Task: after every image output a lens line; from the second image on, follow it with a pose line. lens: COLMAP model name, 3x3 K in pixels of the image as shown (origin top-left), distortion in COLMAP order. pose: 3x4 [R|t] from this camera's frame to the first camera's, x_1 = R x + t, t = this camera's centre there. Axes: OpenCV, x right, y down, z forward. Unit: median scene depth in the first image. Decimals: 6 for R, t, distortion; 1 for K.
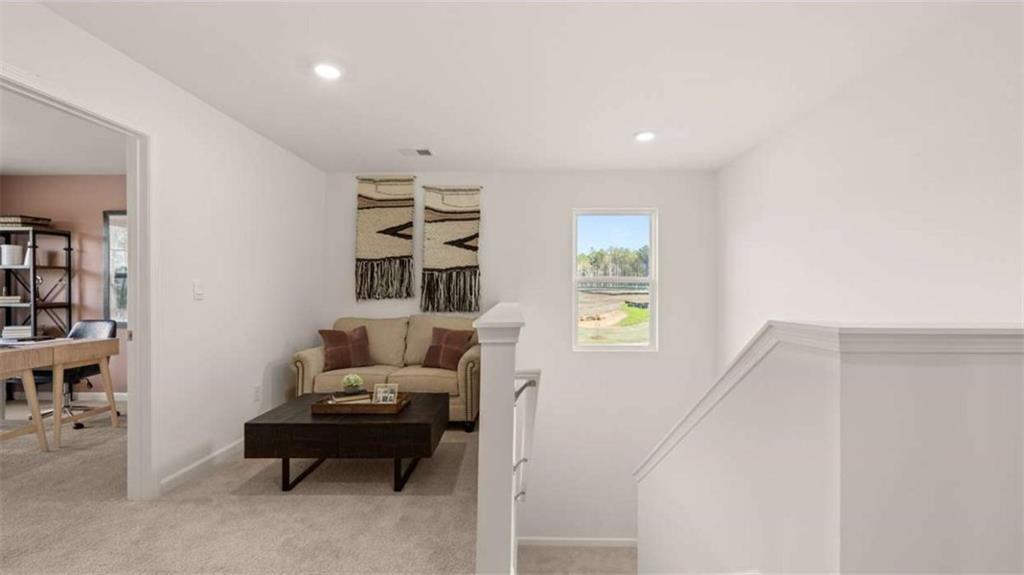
lens RADIAL K [[427.7, 0, 512.0], [0, 427.7, 287.5], [0, 0, 1]] dist [0.000854, -0.000563]
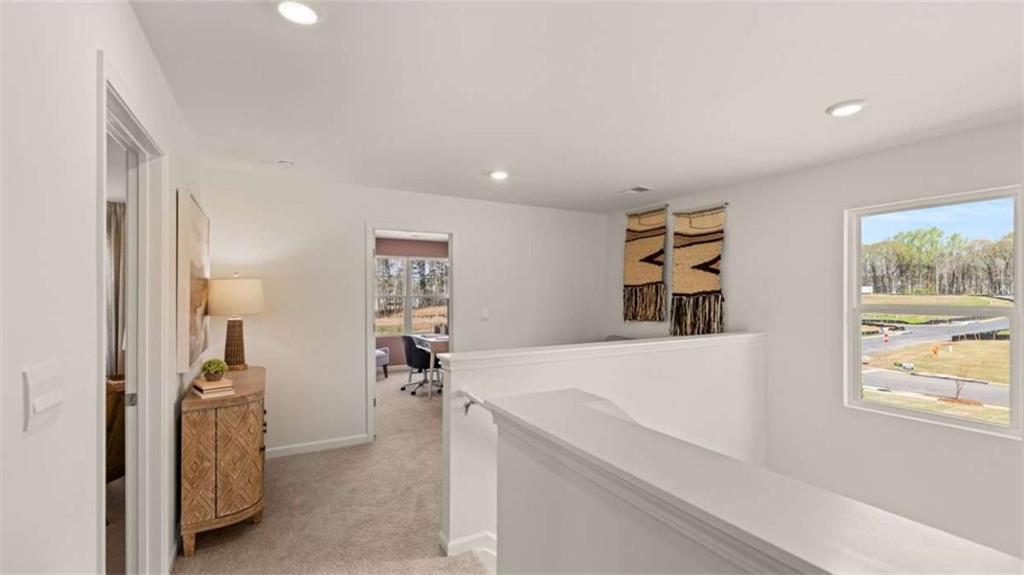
lens RADIAL K [[427.7, 0, 512.0], [0, 427.7, 287.5], [0, 0, 1]] dist [0.000854, -0.000563]
pose [[0.513230, -0.013192, -0.858150, 0.473064], [0.007072, 0.999913, -0.011141, -0.049711], [0.858222, -0.000351, 0.513279, 0.142270]]
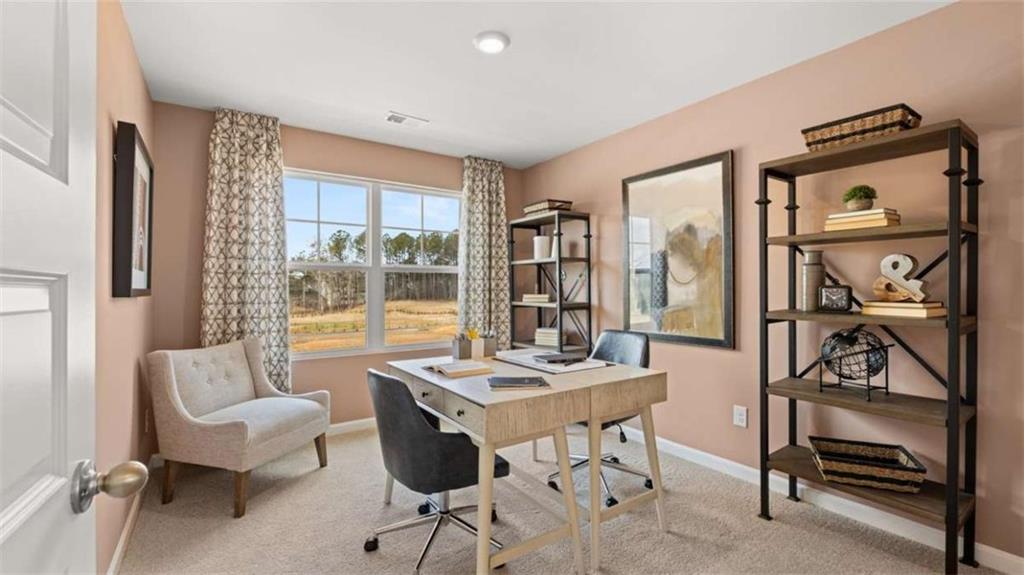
lens RADIAL K [[427.7, 0, 512.0], [0, 427.7, 287.5], [0, 0, 1]] dist [0.000854, -0.000563]
pose [[0.592900, -0.002998, -0.805270, -0.483235], [0.009538, 0.999949, 0.003301, 0.002187], [0.805220, -0.009638, 0.592899, 0.416303]]
